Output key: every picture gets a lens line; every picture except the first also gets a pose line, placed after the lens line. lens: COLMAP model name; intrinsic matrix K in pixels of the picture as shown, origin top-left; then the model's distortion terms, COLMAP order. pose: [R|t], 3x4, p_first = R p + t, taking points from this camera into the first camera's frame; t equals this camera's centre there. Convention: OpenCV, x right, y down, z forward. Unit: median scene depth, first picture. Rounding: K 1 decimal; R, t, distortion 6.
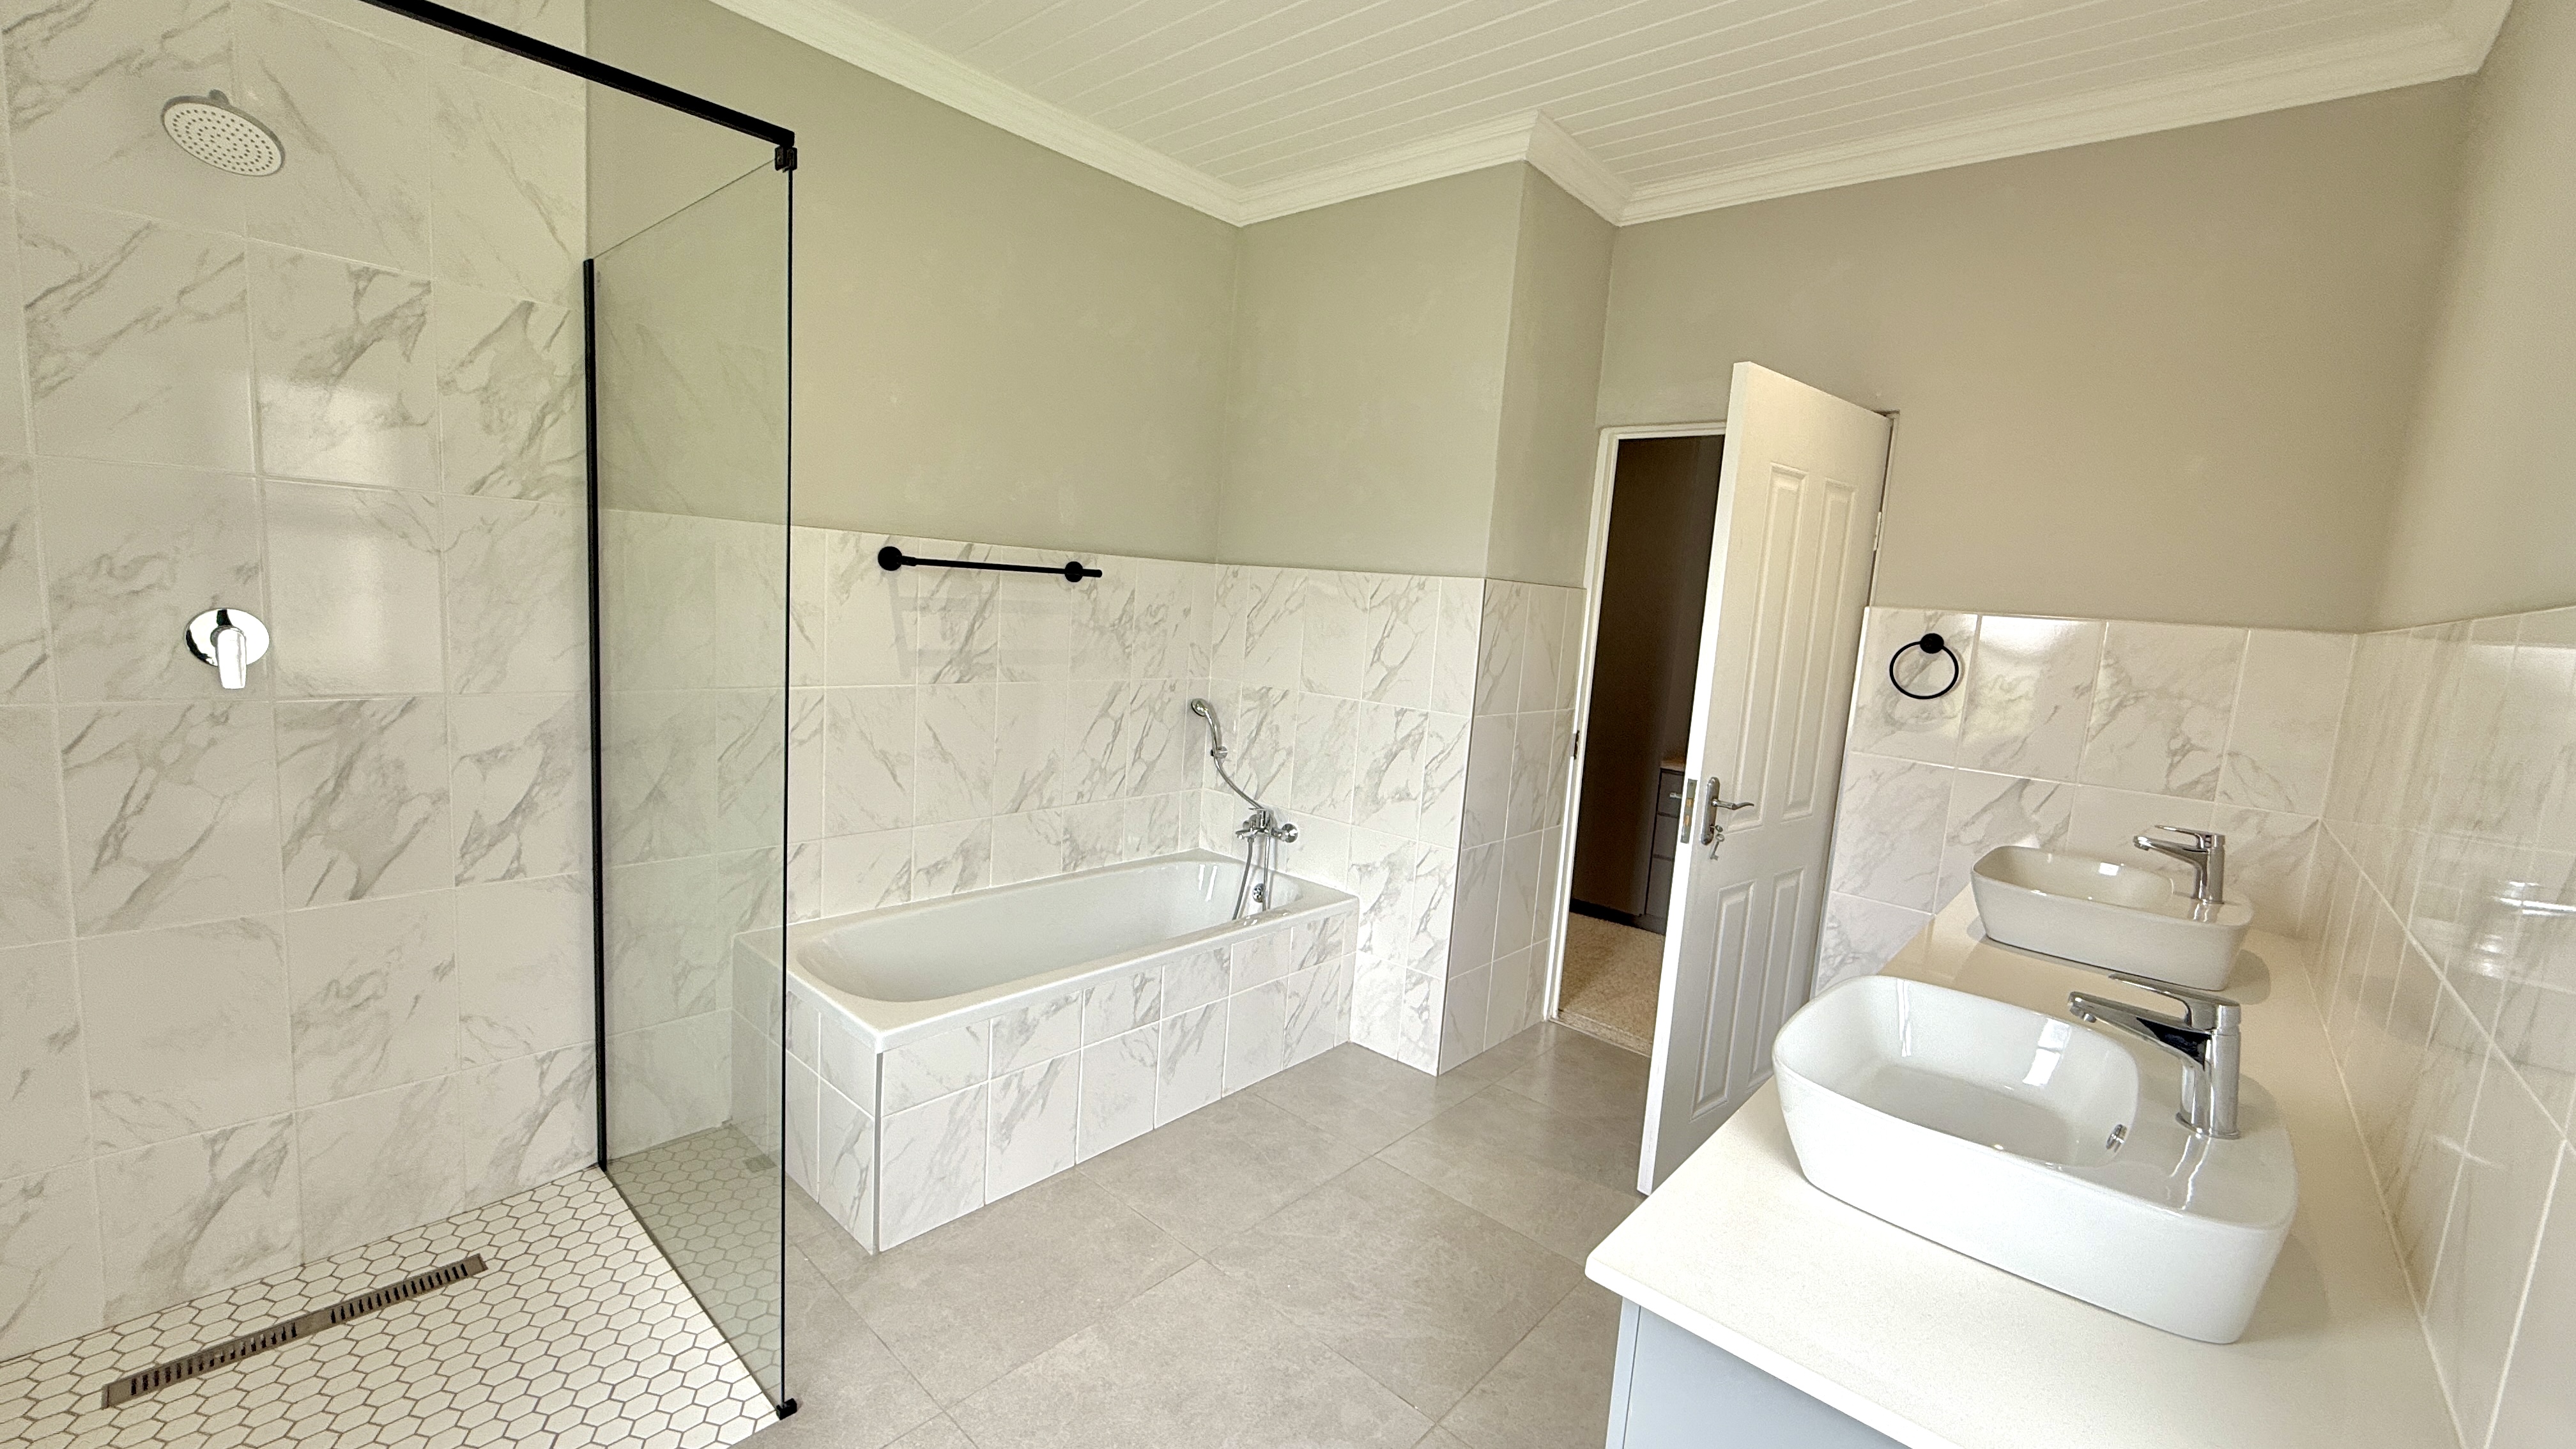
lens RADIAL K [[1025.2, 0, 1283.2], [0, 1025.2, 724.2], [0, 0, 1]] dist [-0.001367, -0.000158]
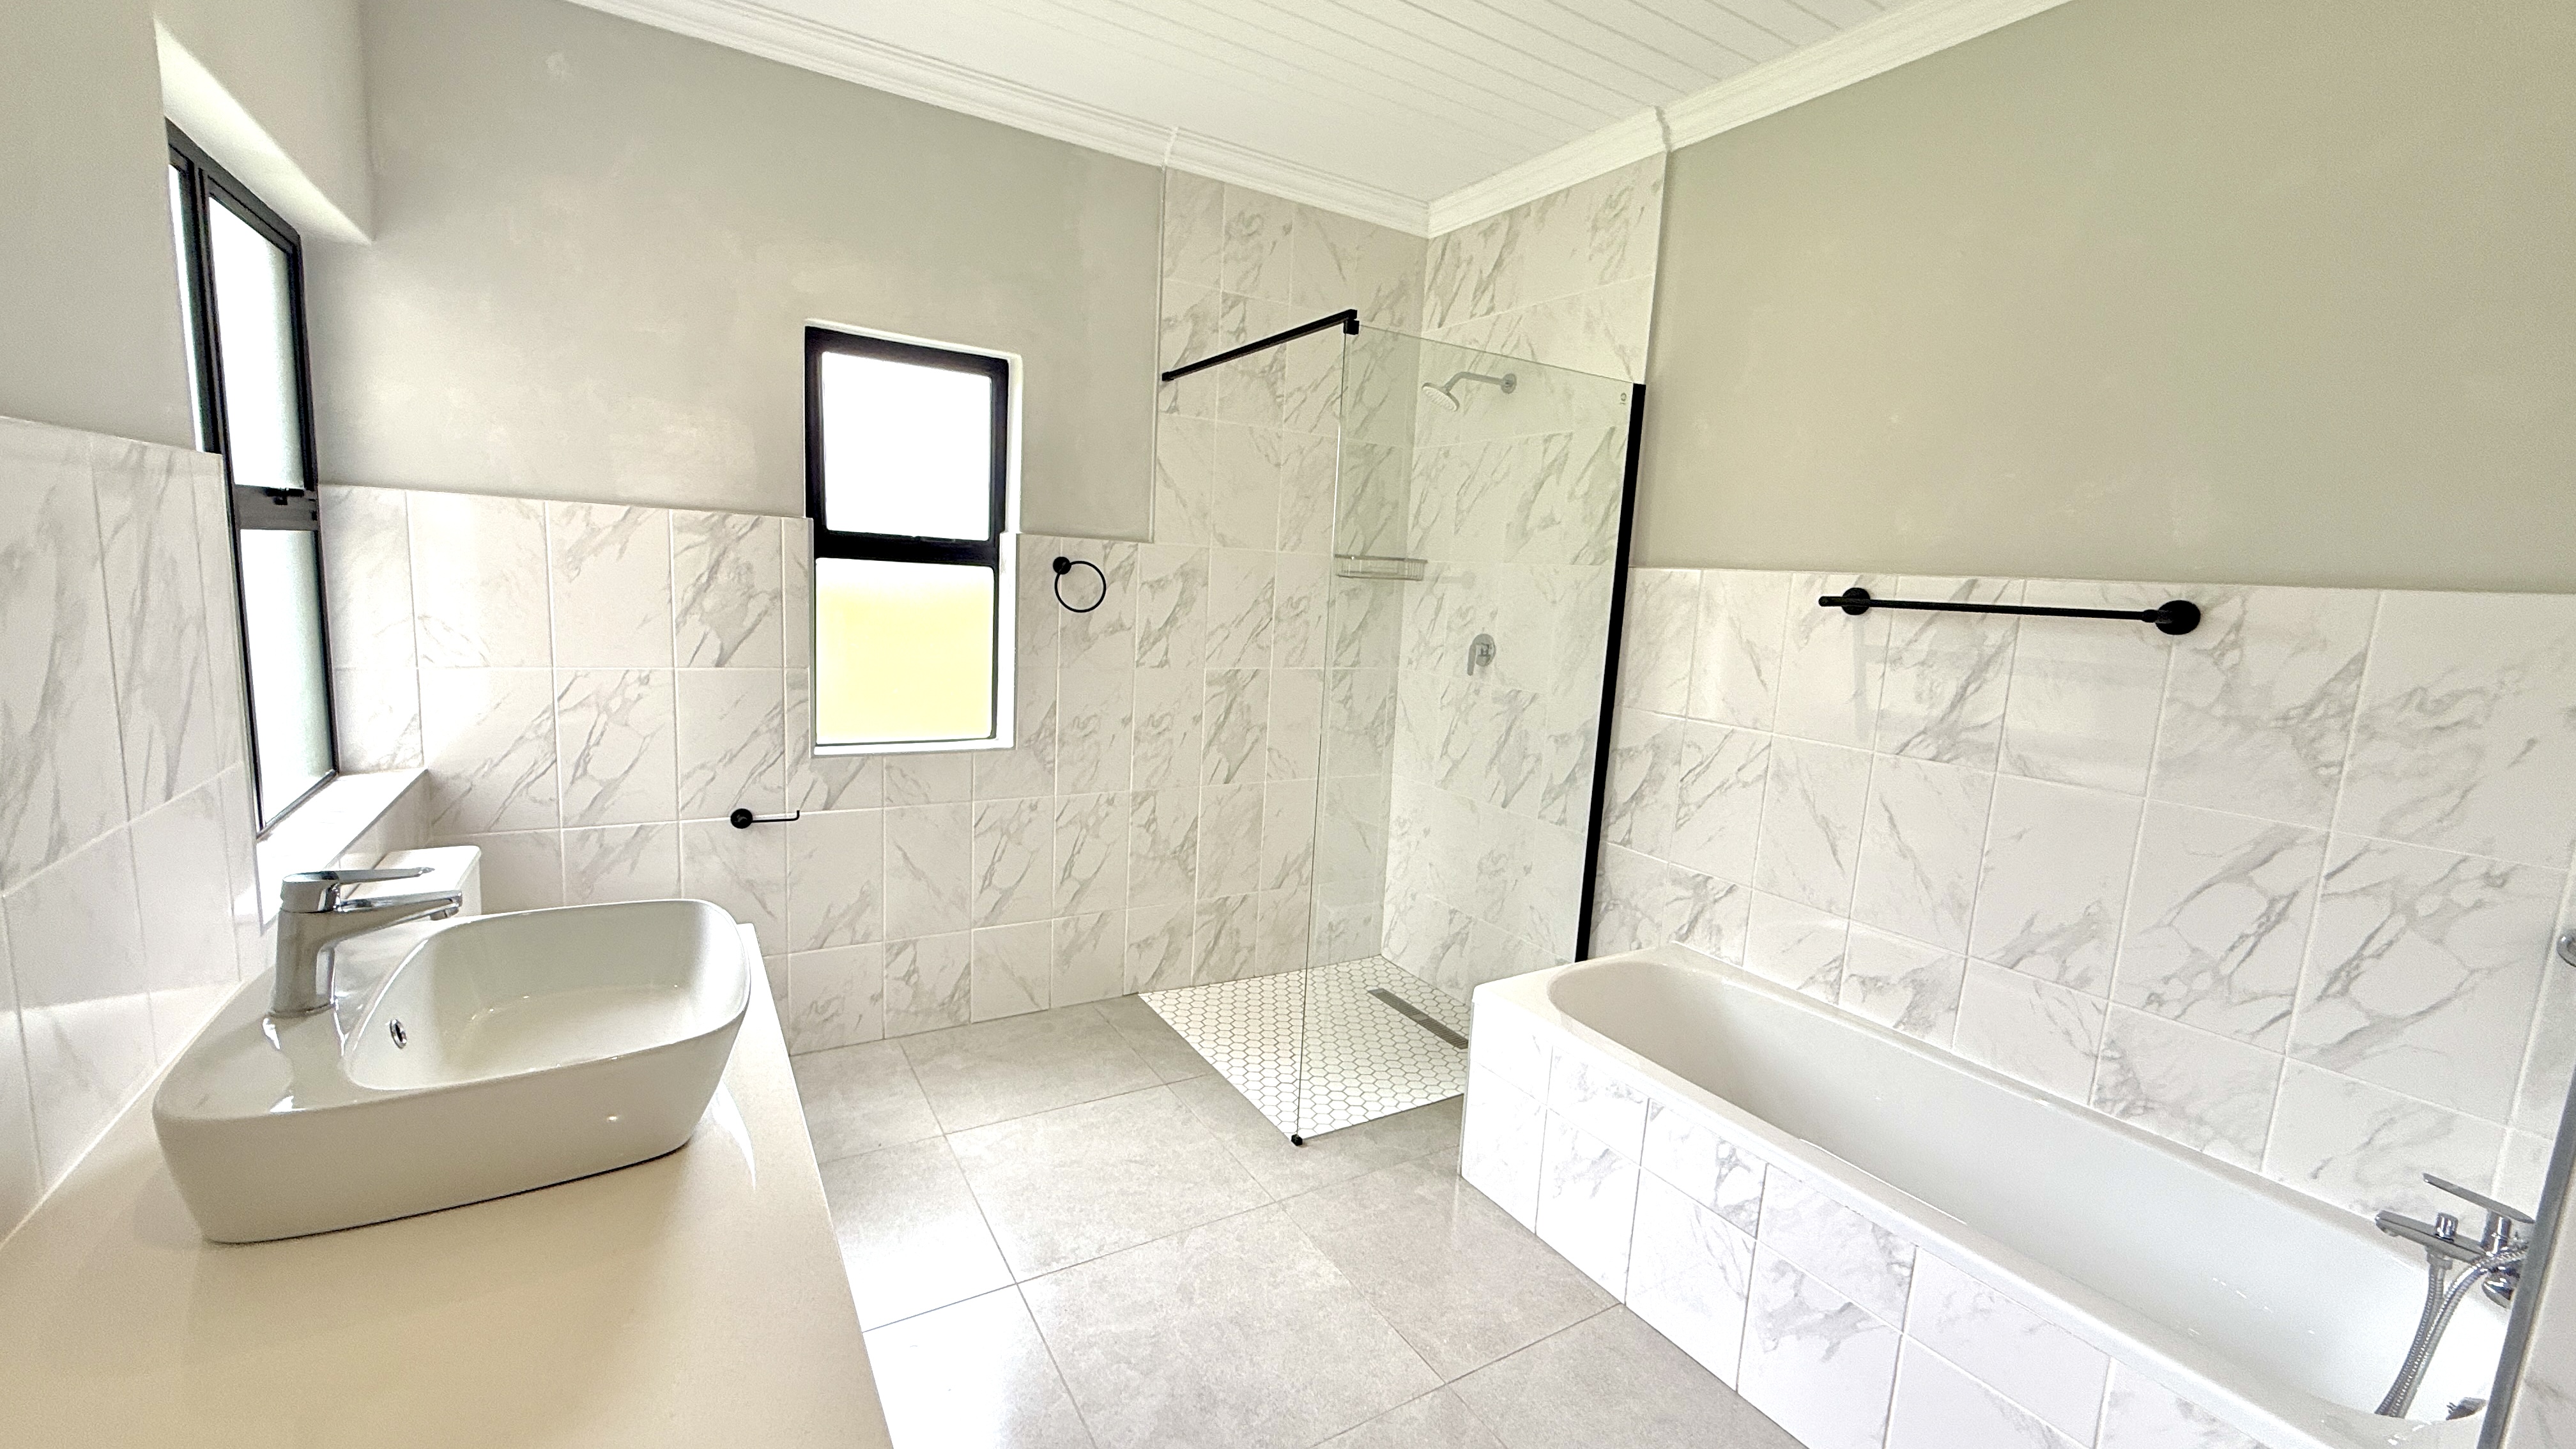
lens RADIAL K [[1025.2, 0, 1283.2], [0, 1025.2, 724.2], [0, 0, 1]] dist [-0.001367, -0.000158]
pose [[-0.282992, 0.055922, -0.957491, 0.562386], [-0.195905, 0.973882, 0.114780, -0.060052], [0.938902, 0.220059, -0.264645, 0.747514]]
